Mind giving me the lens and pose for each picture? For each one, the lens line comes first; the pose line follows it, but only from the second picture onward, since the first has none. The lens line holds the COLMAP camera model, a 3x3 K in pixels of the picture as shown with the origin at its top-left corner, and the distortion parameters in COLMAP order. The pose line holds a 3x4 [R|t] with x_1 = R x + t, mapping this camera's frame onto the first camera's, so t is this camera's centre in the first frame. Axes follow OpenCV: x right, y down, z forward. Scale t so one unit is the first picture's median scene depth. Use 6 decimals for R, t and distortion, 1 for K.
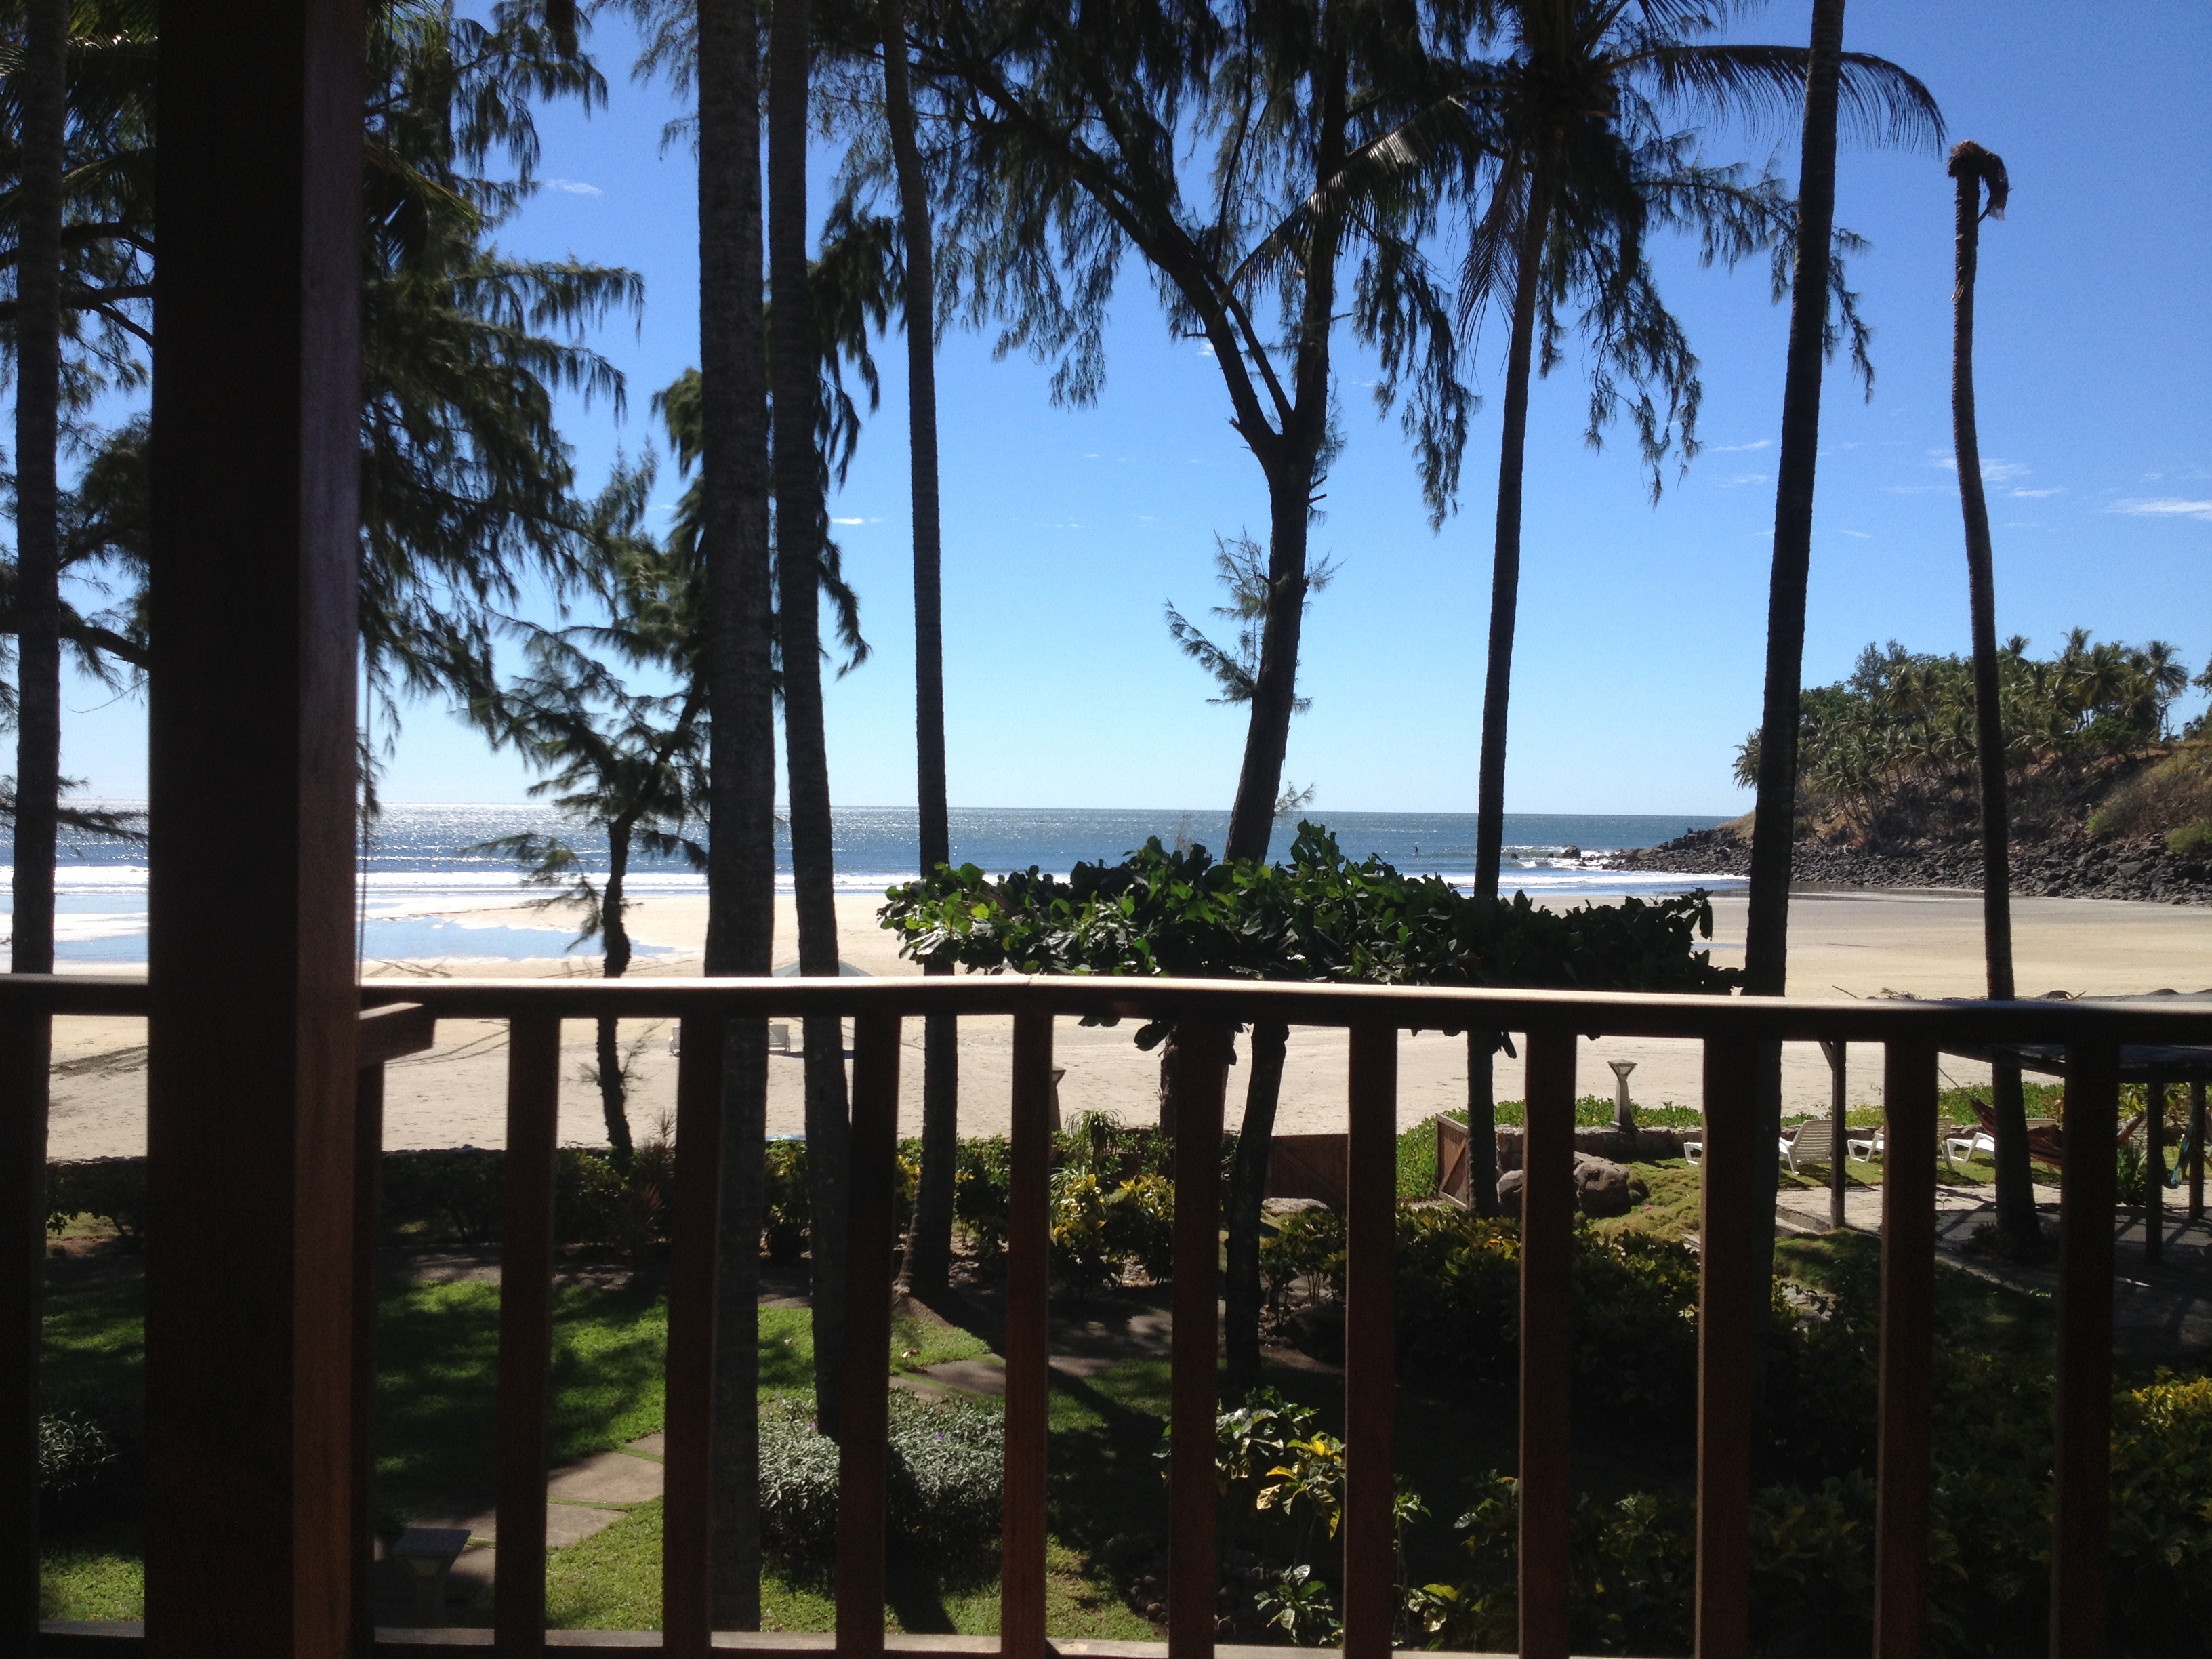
lens RADIAL K [[2103.2, 0, 1106.0], [0, 2103.2, 829.5], [0, 0, 1]] dist [0.182644, -0.430757]
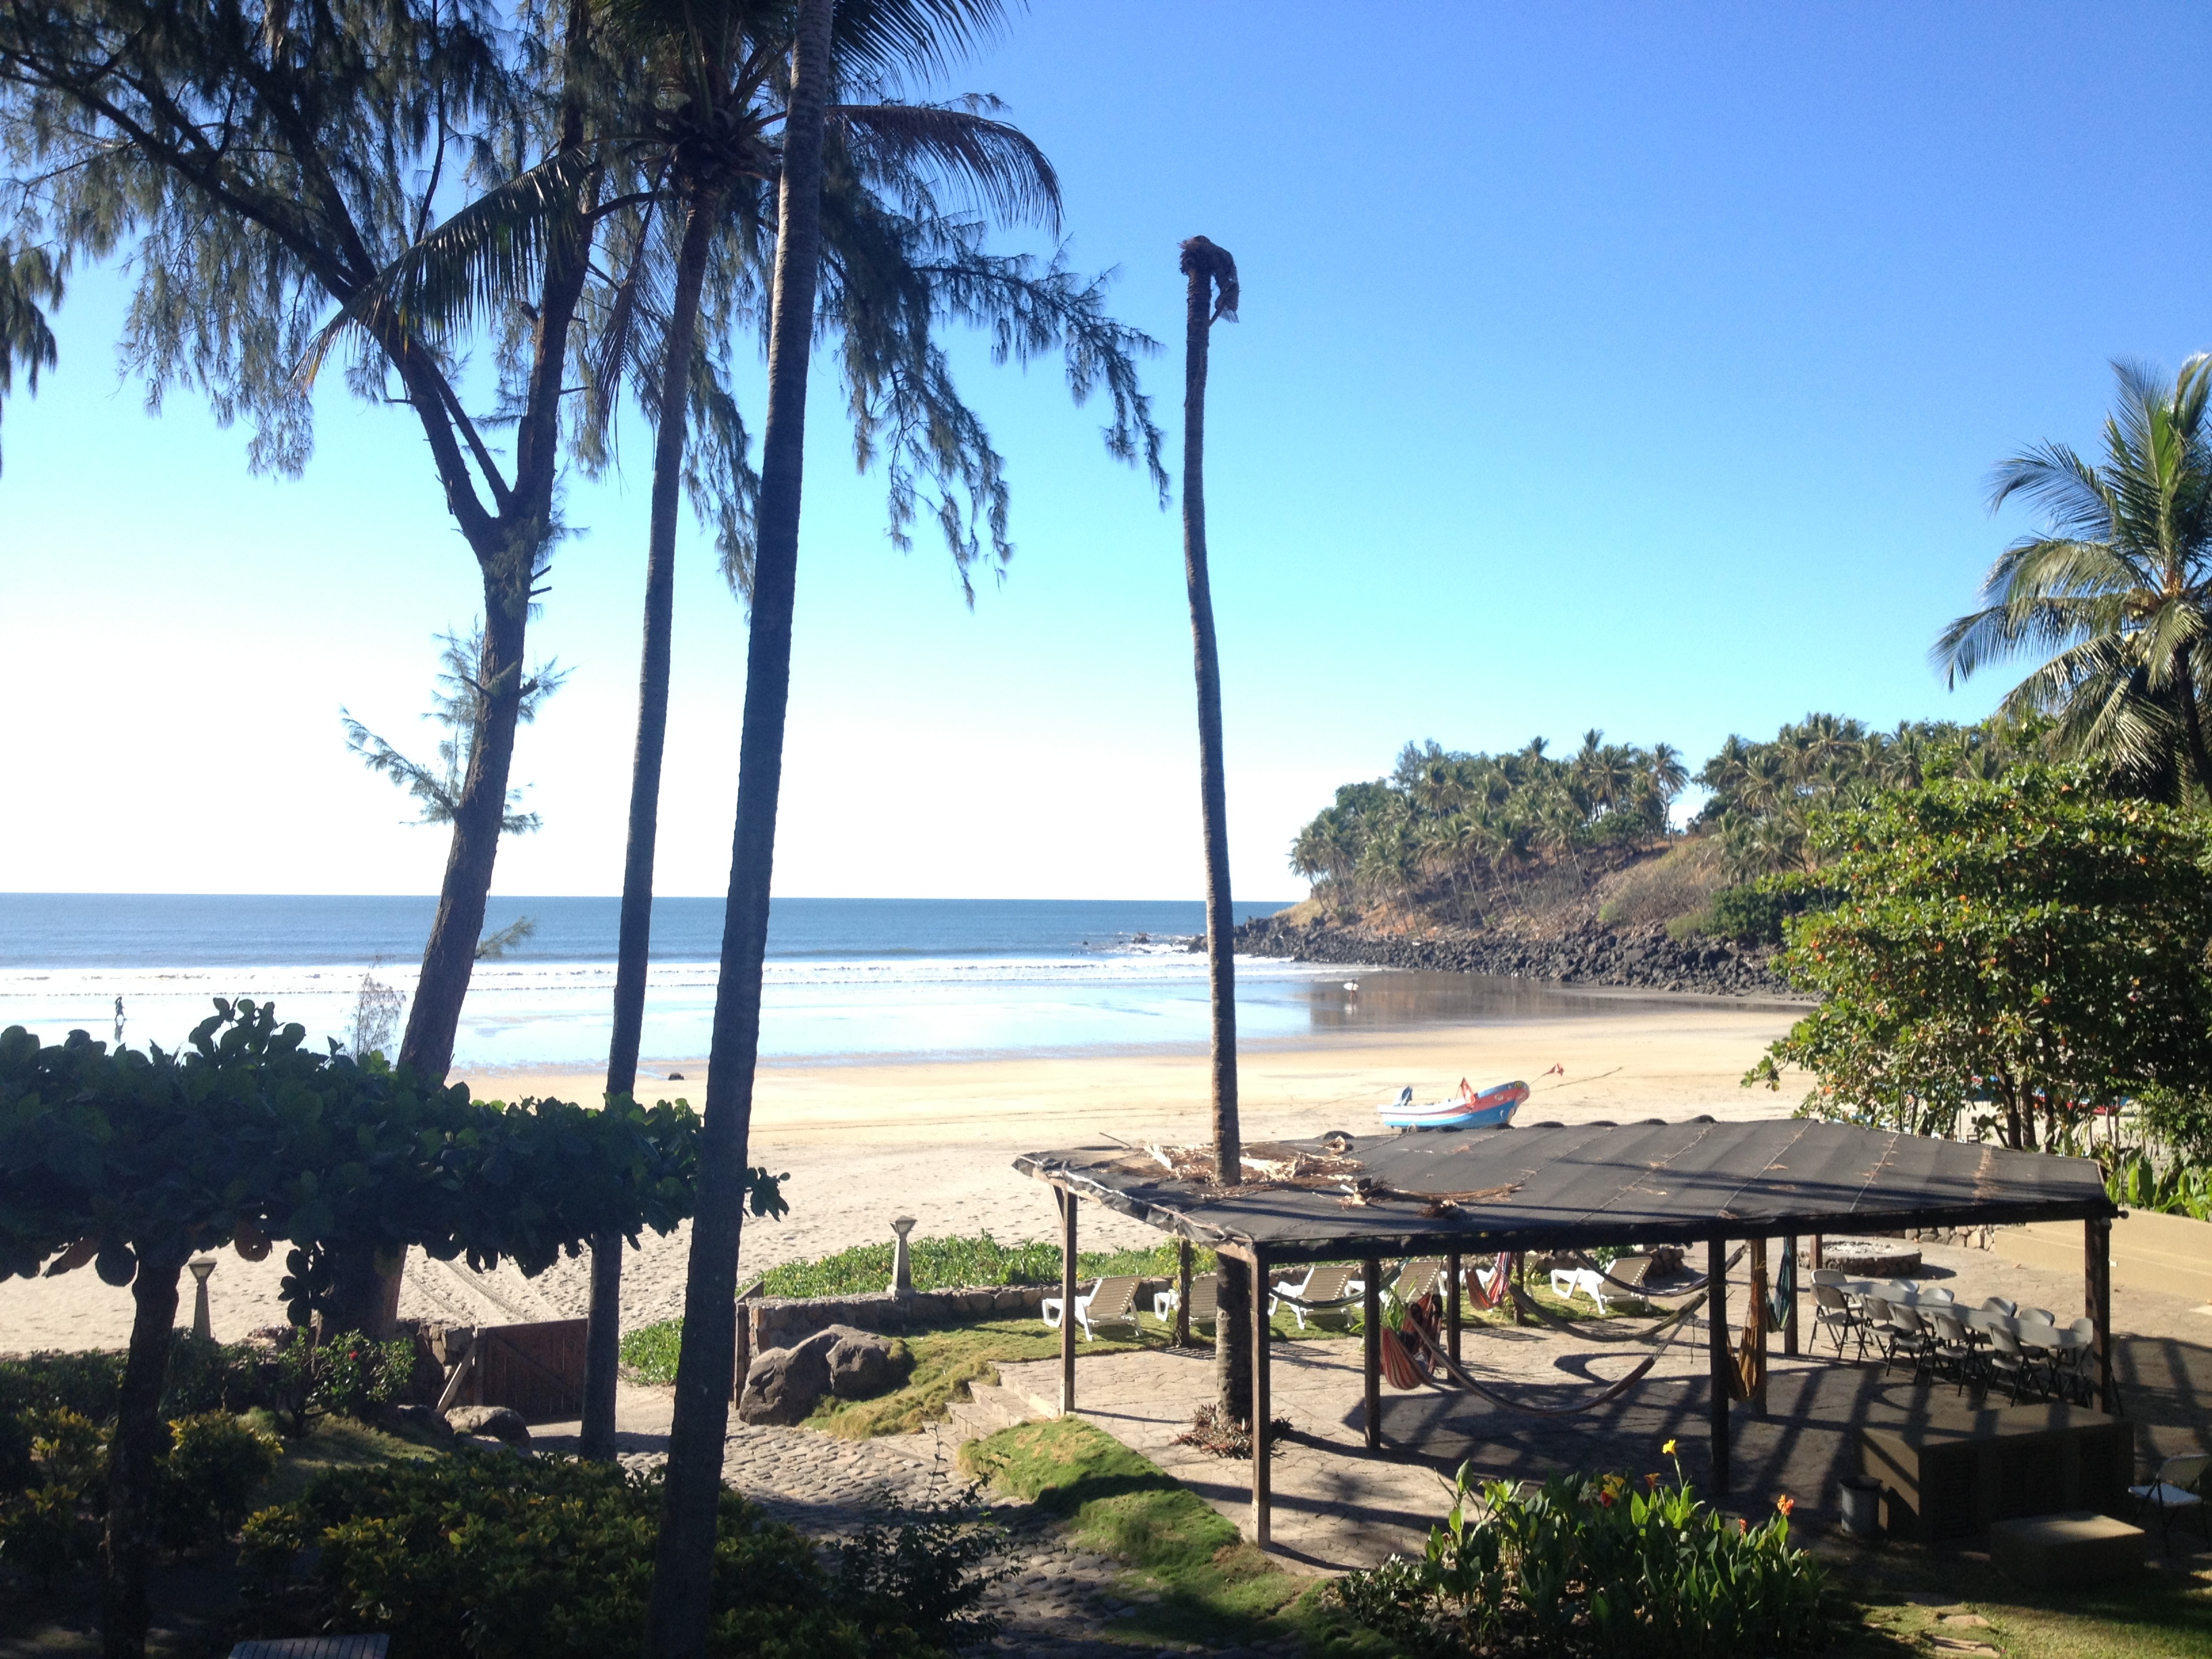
lens RADIAL K [[2103.2, 0, 1106.0], [0, 2103.2, 829.5], [0, 0, 1]] dist [0.182644, -0.430757]
pose [[0.982393, 0.003547, 0.186792, 0.151691], [0.004007, 0.999190, -0.040051, -0.019444], [-0.186782, 0.040094, 0.981583, 0.083221]]
